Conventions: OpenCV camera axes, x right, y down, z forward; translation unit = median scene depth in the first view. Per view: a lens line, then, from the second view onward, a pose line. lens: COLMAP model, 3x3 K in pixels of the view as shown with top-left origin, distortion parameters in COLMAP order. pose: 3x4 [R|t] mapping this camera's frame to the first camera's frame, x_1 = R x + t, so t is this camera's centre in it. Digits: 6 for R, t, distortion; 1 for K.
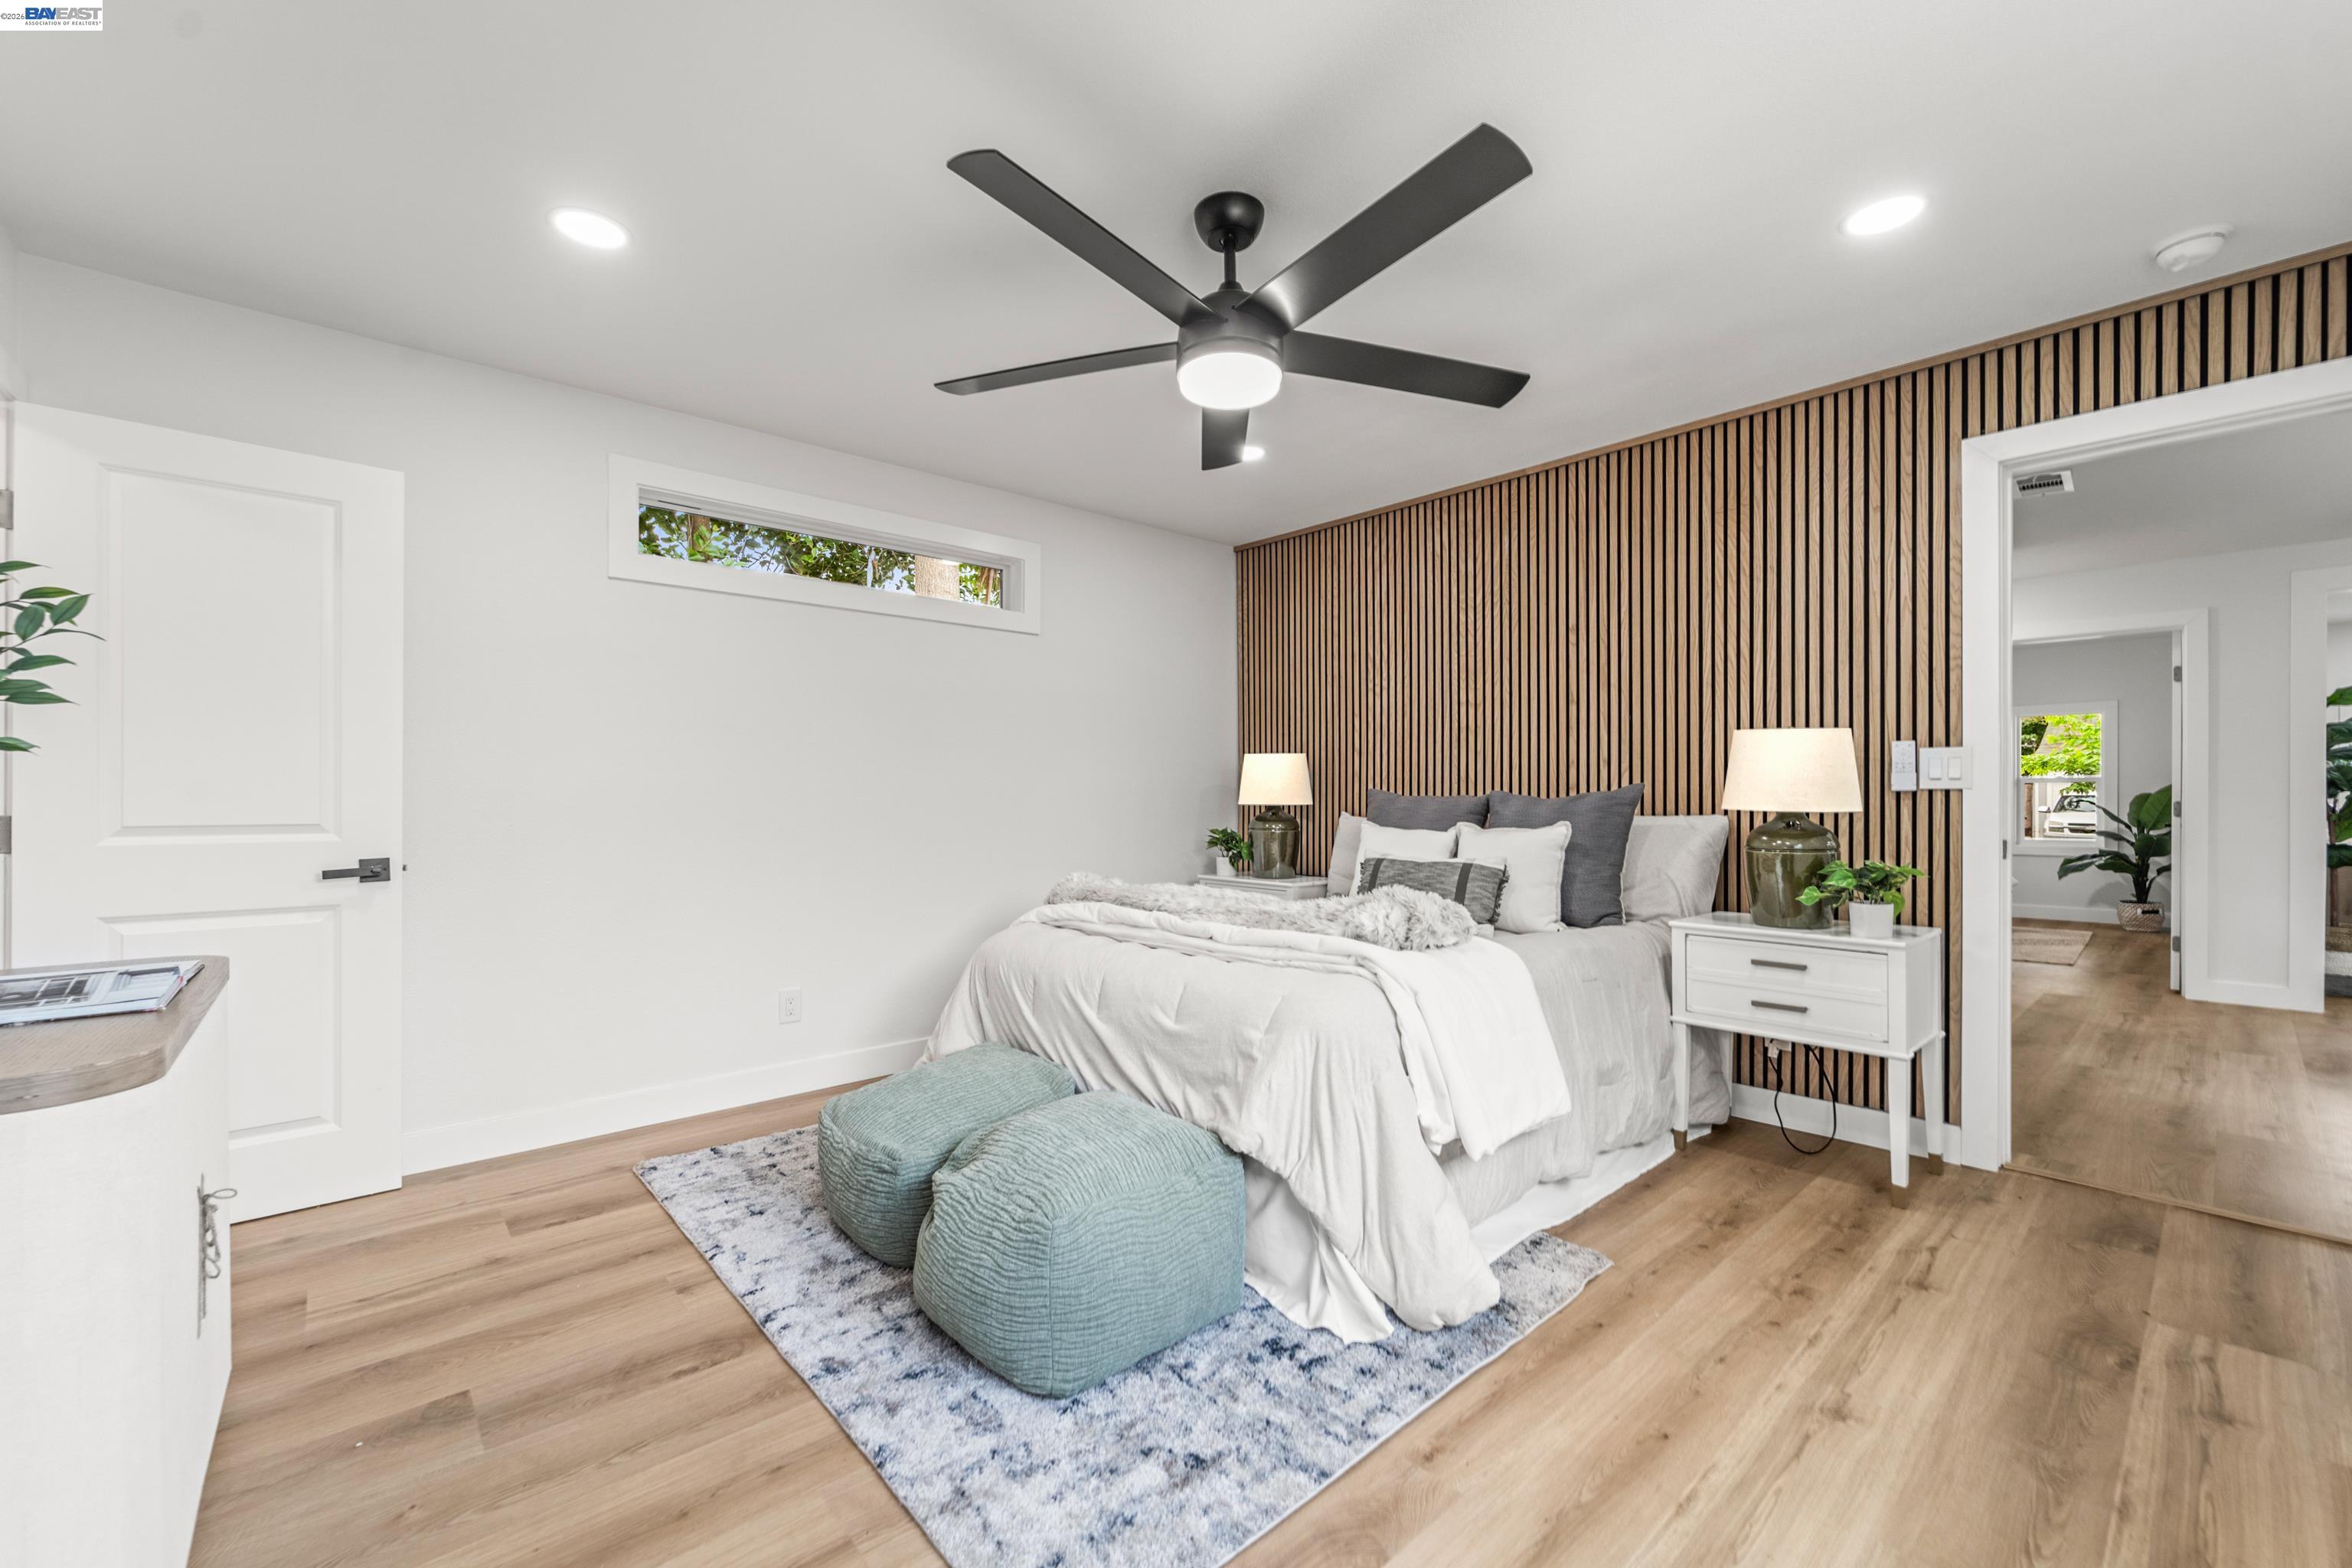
lens RADIAL K [[942.7, 0, 1178.2], [0, 942.7, 815.4], [0, 0, 1]] dist [-0.000782, -0.000230]
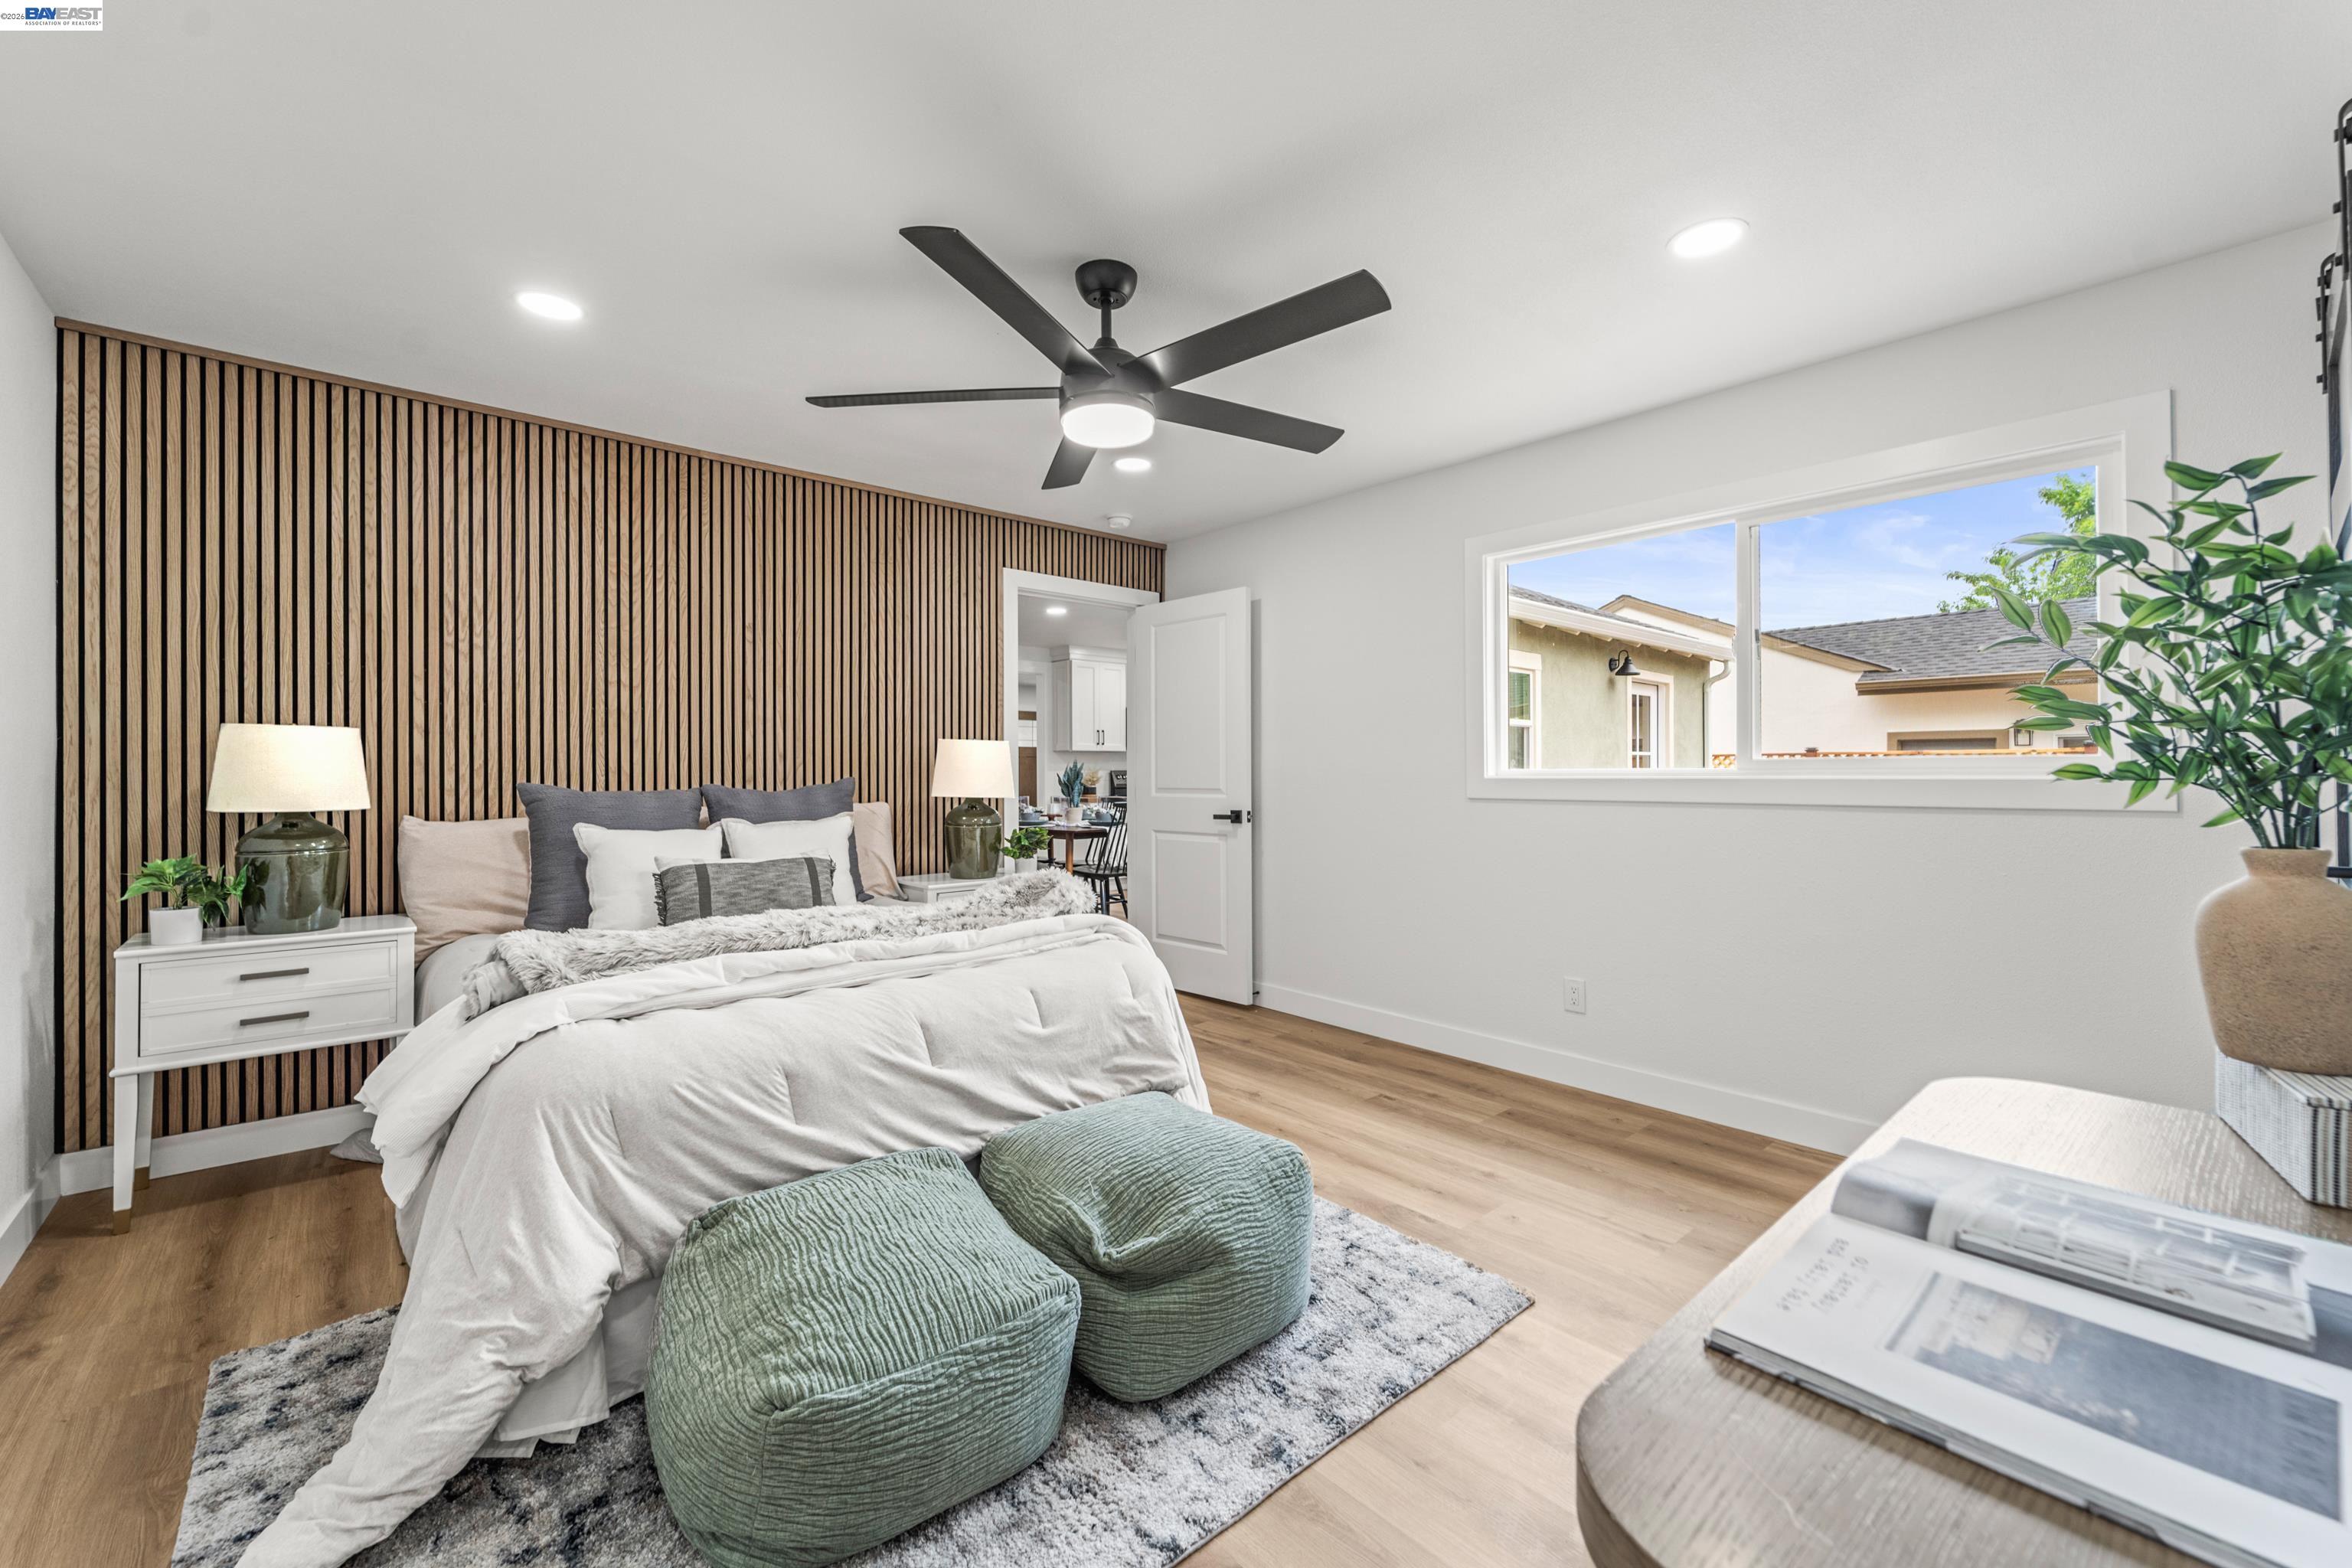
lens RADIAL K [[946.1, 0, 1171.7], [0, 946.1, 785.7], [0, 0, 1]] dist [0.000781, -0.000212]
pose [[0.013951, -0.013803, 0.999807, -0.770321], [0.024745, 0.999603, 0.013455, -0.032743], [-0.999596, 0.024553, 0.014287, 0.658915]]
